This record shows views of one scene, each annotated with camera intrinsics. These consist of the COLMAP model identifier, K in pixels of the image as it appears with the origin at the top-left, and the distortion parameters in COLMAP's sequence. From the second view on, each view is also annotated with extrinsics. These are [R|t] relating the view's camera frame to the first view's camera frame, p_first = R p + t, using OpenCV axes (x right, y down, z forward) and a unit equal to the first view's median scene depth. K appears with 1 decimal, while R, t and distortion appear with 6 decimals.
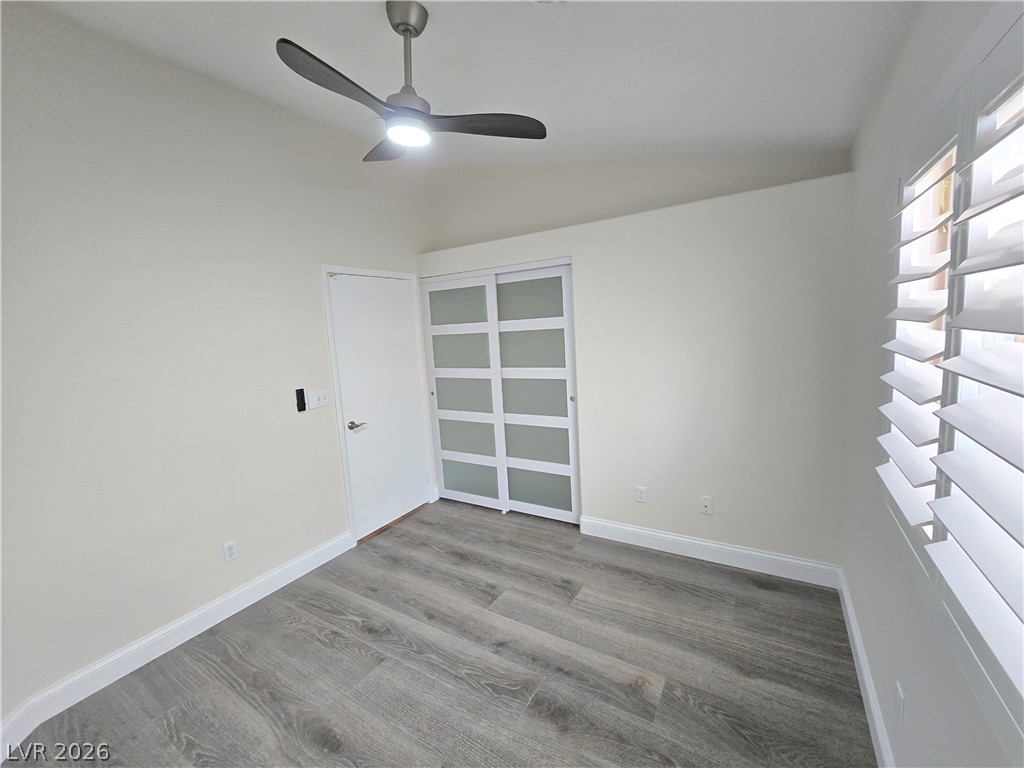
lens RADIAL K [[419.4, 0, 511.7], [0, 419.4, 379.5], [0, 0, 1]] dist [-0.003229, -0.000465]
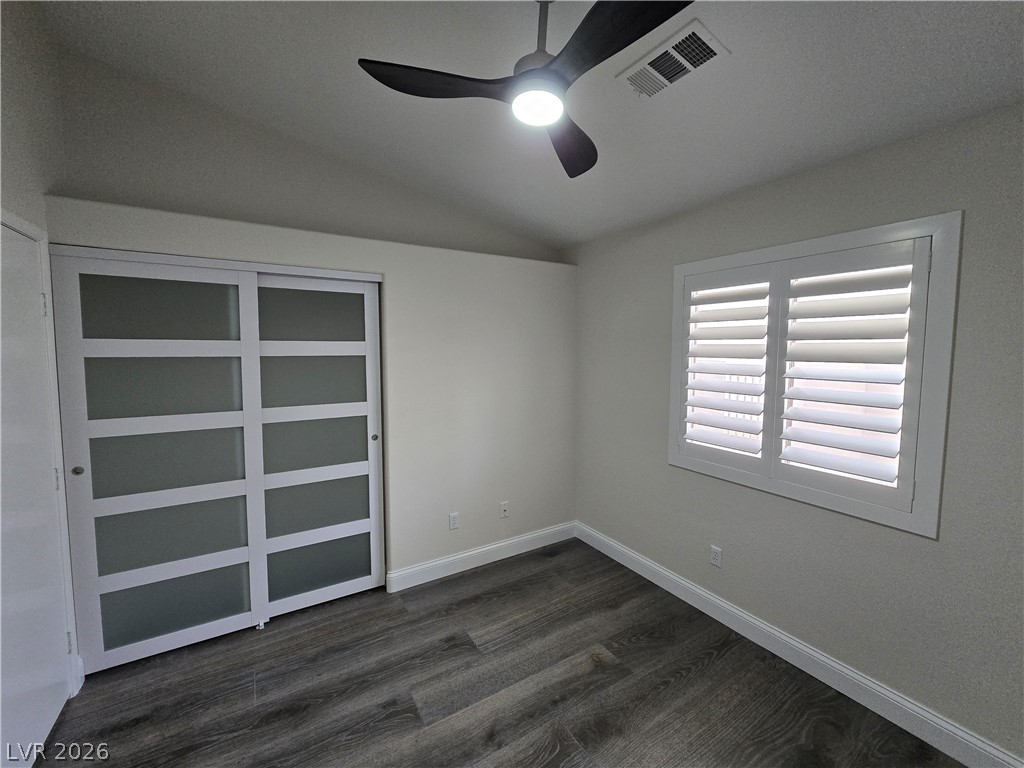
lens RADIAL K [[419.4, 0, 511.7], [0, 419.4, 379.5], [0, 0, 1]] dist [-0.003229, -0.000465]
pose [[0.452353, -0.008154, 0.891802, -0.516113], [0.084886, 0.995812, -0.033952, -0.020305], [-0.887790, 0.091060, 0.451150, 0.377618]]
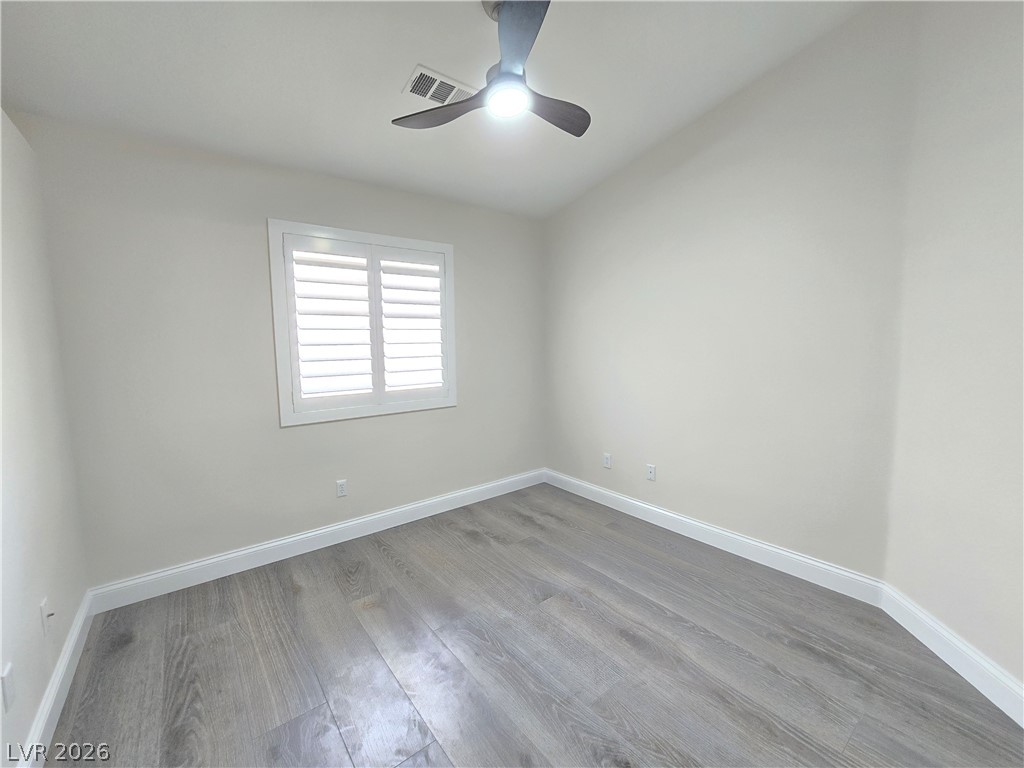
lens RADIAL K [[419.4, 0, 511.7], [0, 419.4, 379.5], [0, 0, 1]] dist [-0.003229, -0.000465]
pose [[-0.934659, 0.043151, 0.352916, -0.315434], [0.115307, 0.975746, 0.186073, -0.044522], [-0.336327, 0.214608, -0.916966, 1.117953]]
